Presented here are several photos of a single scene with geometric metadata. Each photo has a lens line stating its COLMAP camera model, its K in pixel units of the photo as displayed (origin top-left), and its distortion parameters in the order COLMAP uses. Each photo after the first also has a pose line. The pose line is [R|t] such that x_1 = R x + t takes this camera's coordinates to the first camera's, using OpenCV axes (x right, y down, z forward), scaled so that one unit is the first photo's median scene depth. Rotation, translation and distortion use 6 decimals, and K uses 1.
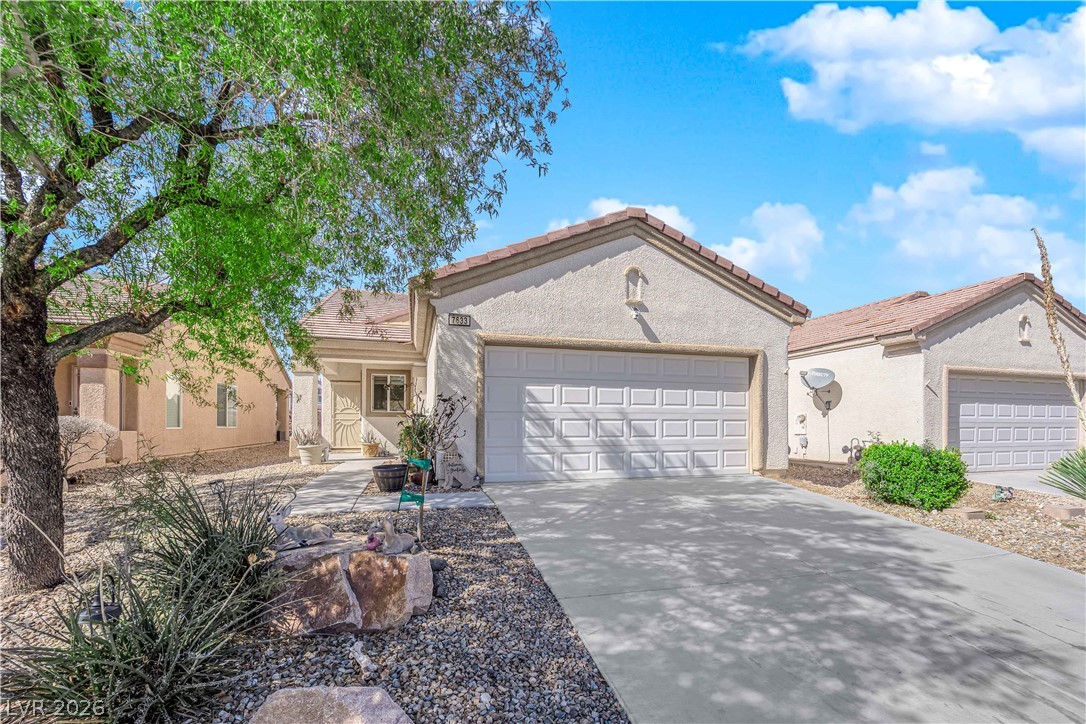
lens RADIAL K [[436.2, 0, 542.3], [0, 436.2, 359.7], [0, 0, 1]] dist [-0.006472, -0.004985]
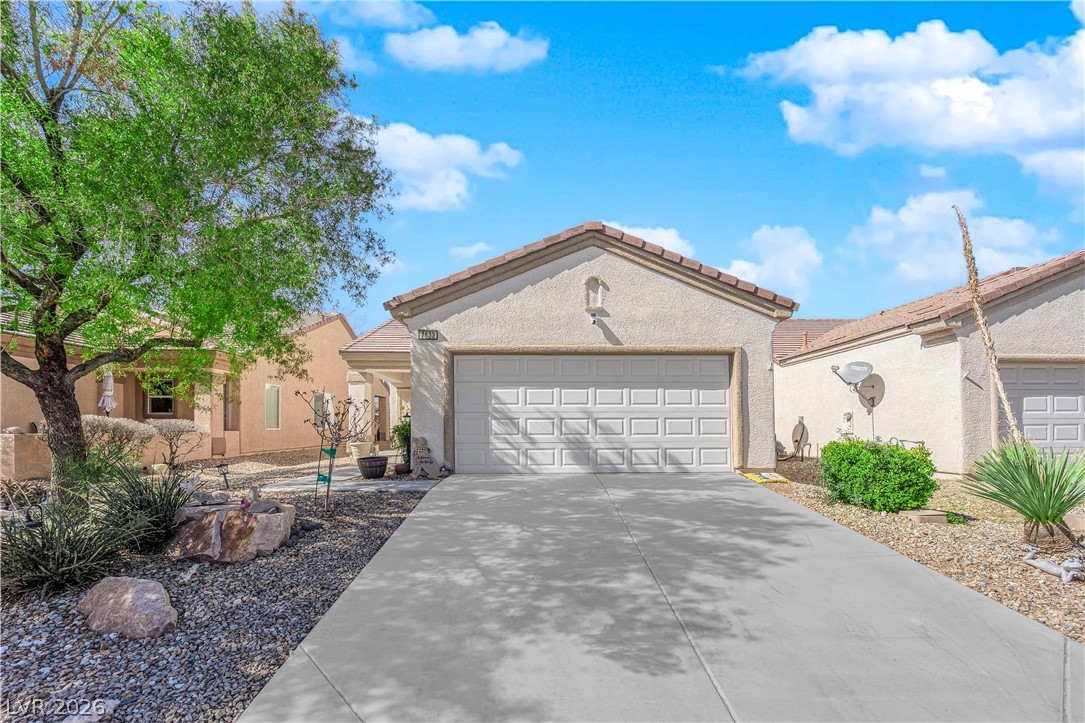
lens RADIAL K [[432.2, 0, 559.1], [0, 432.2, 357.5], [0, 0, 1]] dist [-0.003517, -0.007023]
pose [[0.975669, -0.039910, -0.215585, 0.364690], [0.037406, 0.999177, -0.015682, 0.001783], [0.216034, 0.007236, 0.976359, -0.057062]]
